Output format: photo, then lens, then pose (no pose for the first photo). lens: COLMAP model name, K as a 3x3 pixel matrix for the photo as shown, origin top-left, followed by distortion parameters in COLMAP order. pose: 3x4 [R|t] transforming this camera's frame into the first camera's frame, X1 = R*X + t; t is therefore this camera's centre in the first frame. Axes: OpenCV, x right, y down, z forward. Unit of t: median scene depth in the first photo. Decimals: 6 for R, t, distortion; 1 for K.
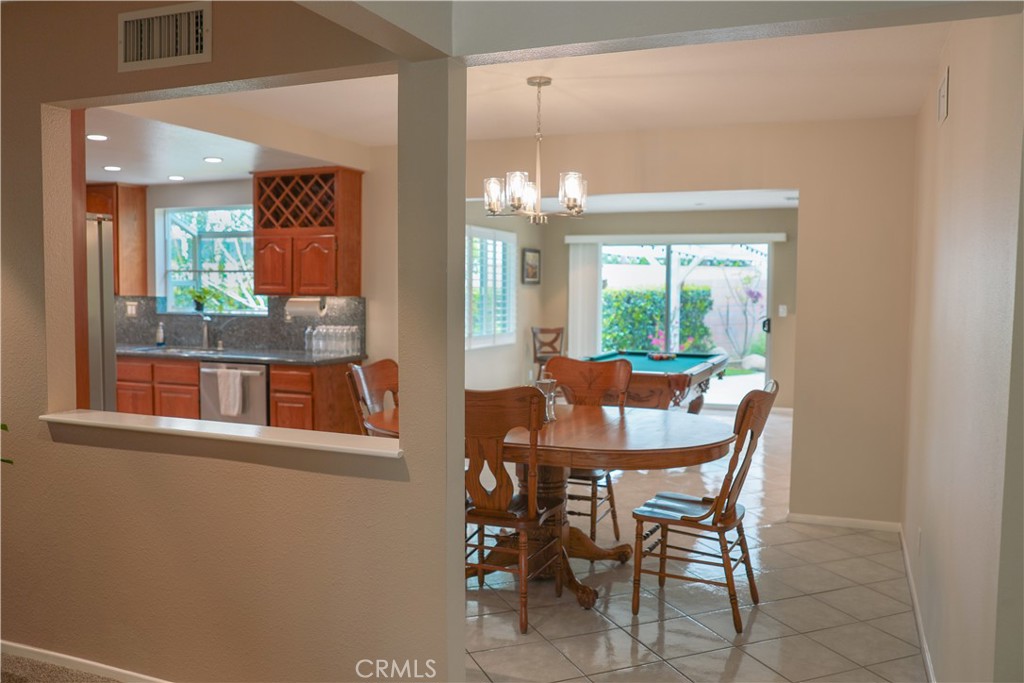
lens RADIAL K [[852.3, 0, 509.3], [0, 852.3, 341.7], [0, 0, 1]] dist [-0.085204, 0.053889]
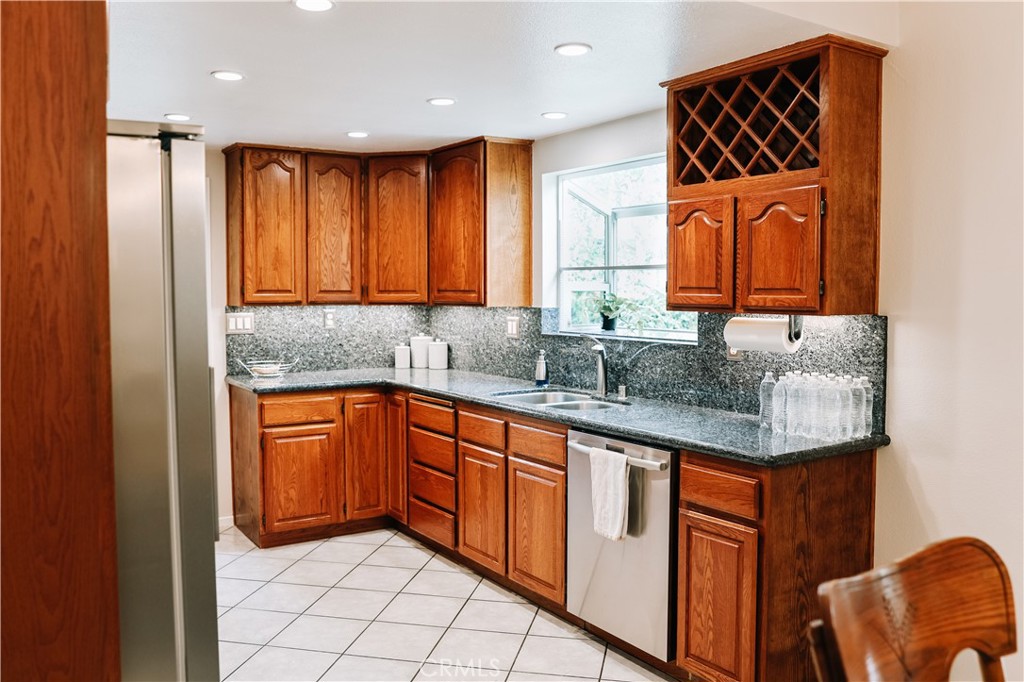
lens RADIAL K [[852.3, 0, 501.2], [0, 852.3, 333.9], [0, 0, 1]] dist [-0.085204, 0.053889]
pose [[0.829481, 0.020491, -0.558160, -0.087190], [-0.026099, 0.999657, -0.002085, -0.036054], [0.557925, 0.016297, 0.829731, 0.496666]]
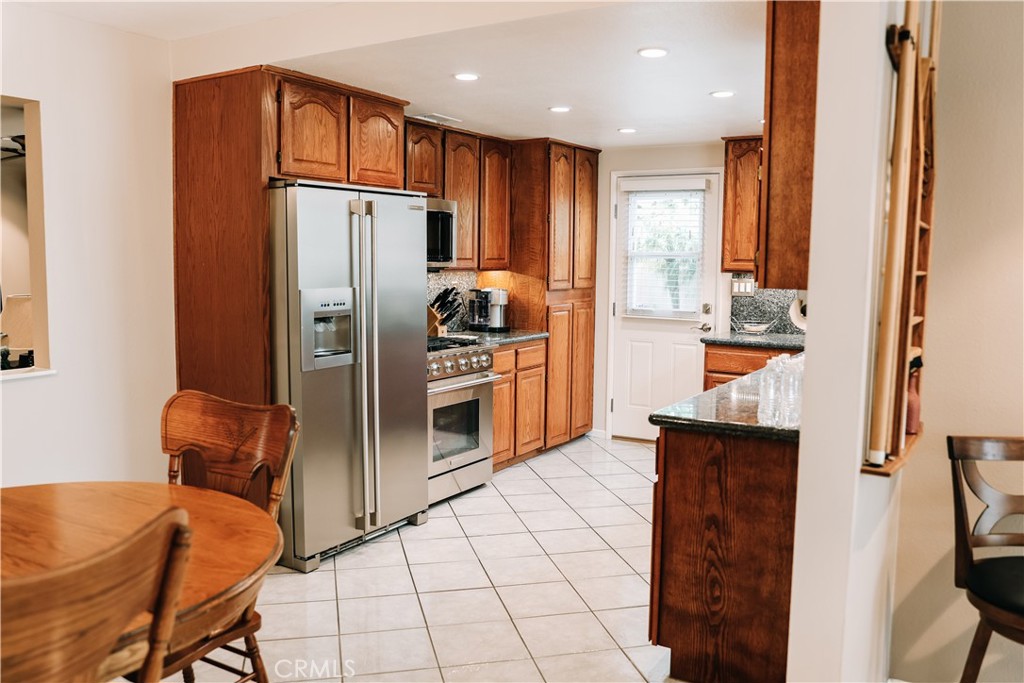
lens RADIAL K [[852.3, 0, 512.5], [0, 852.3, 343.1], [0, 0, 1]] dist [-0.085204, 0.053889]
pose [[-0.150948, 0.091711, -0.984278, 0.245573], [-0.074556, 0.991795, 0.103845, -0.059034], [0.985726, 0.089059, -0.142872, 0.909346]]
